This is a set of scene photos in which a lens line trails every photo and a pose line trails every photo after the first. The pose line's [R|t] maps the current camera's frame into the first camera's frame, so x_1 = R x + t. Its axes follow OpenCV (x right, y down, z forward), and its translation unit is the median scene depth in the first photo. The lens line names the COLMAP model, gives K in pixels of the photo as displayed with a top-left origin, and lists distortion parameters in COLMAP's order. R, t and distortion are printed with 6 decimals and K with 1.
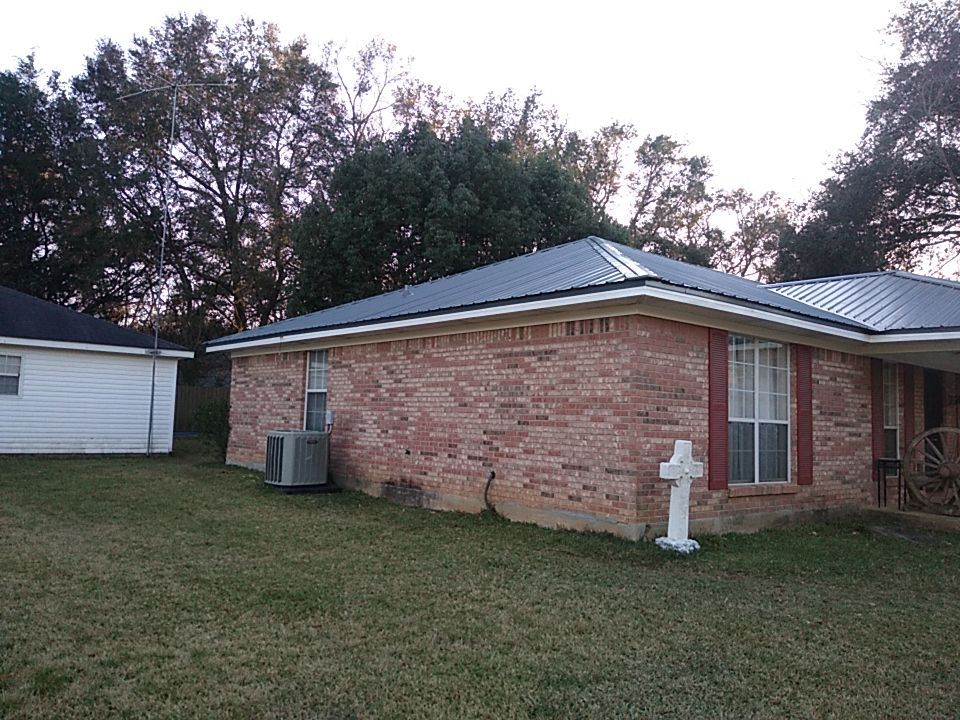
lens RADIAL K [[879.3, 0, 480.0], [0, 879.3, 360.0], [0, 0, 1]] dist [0.082022, -0.159235]
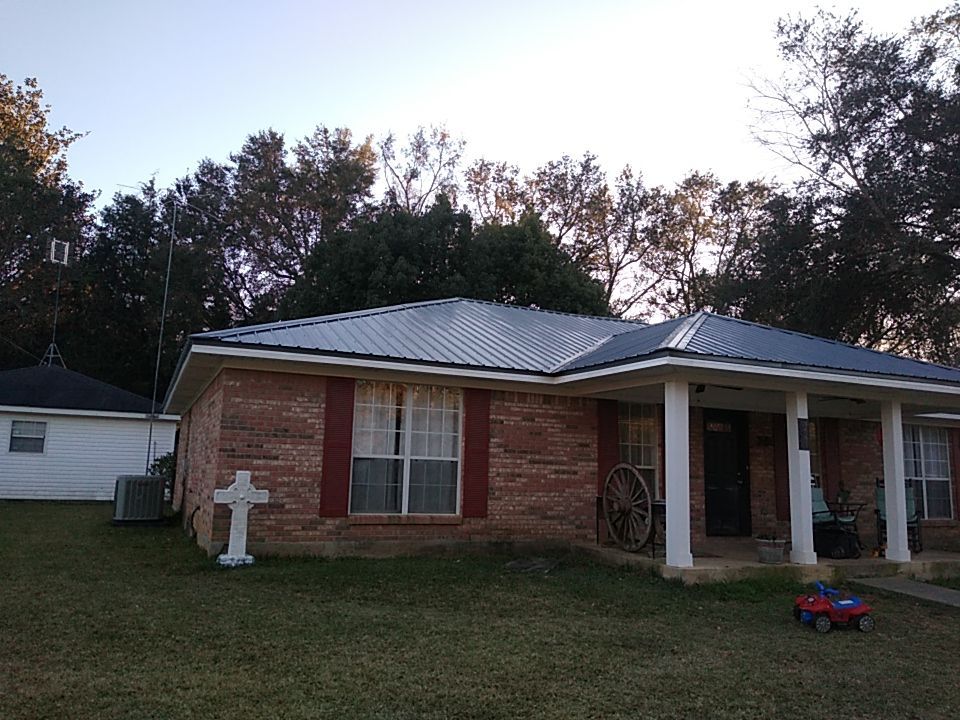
lens RADIAL K [[896.3, 0, 498.0], [0, 896.3, 357.8], [0, 0, 1]] dist [0.103279, -0.007172]
pose [[0.942339, -0.048974, -0.331056, 0.759358], [0.023674, 0.996511, -0.080031, 0.034762], [0.333820, 0.067579, 0.940211, -0.034883]]
